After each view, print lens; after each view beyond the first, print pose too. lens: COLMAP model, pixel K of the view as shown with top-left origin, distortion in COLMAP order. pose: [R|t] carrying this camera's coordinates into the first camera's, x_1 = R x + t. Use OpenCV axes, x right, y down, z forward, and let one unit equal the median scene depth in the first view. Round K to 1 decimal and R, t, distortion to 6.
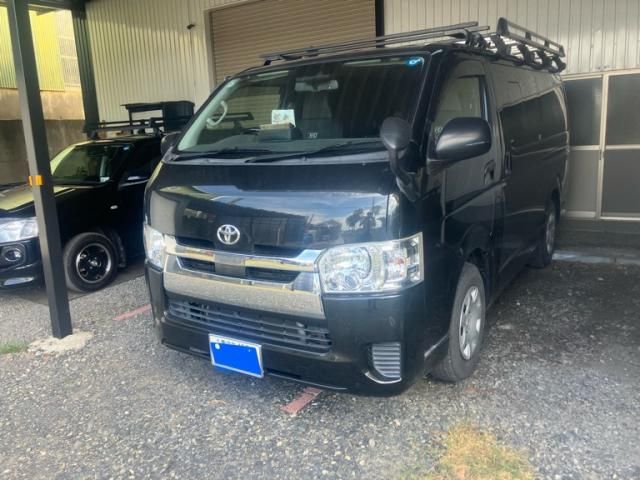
lens RADIAL K [[509.9, 0, 320.0], [0, 509.9, 240.0], [0, 0, 1]] dist [0.001844, -0.004212]
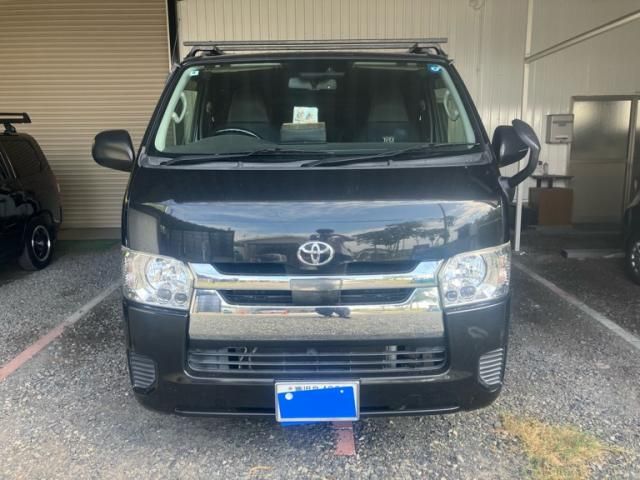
lens RADIAL K [[509.9, 0, 320.0], [0, 509.9, 240.0], [0, 0, 1]] dist [0.001844, -0.004212]
pose [[0.845723, -0.064311, 0.529733, -0.573649], [0.082561, 0.996527, -0.010829, -0.021943], [-0.527197, 0.052894, 0.848095, 0.291769]]
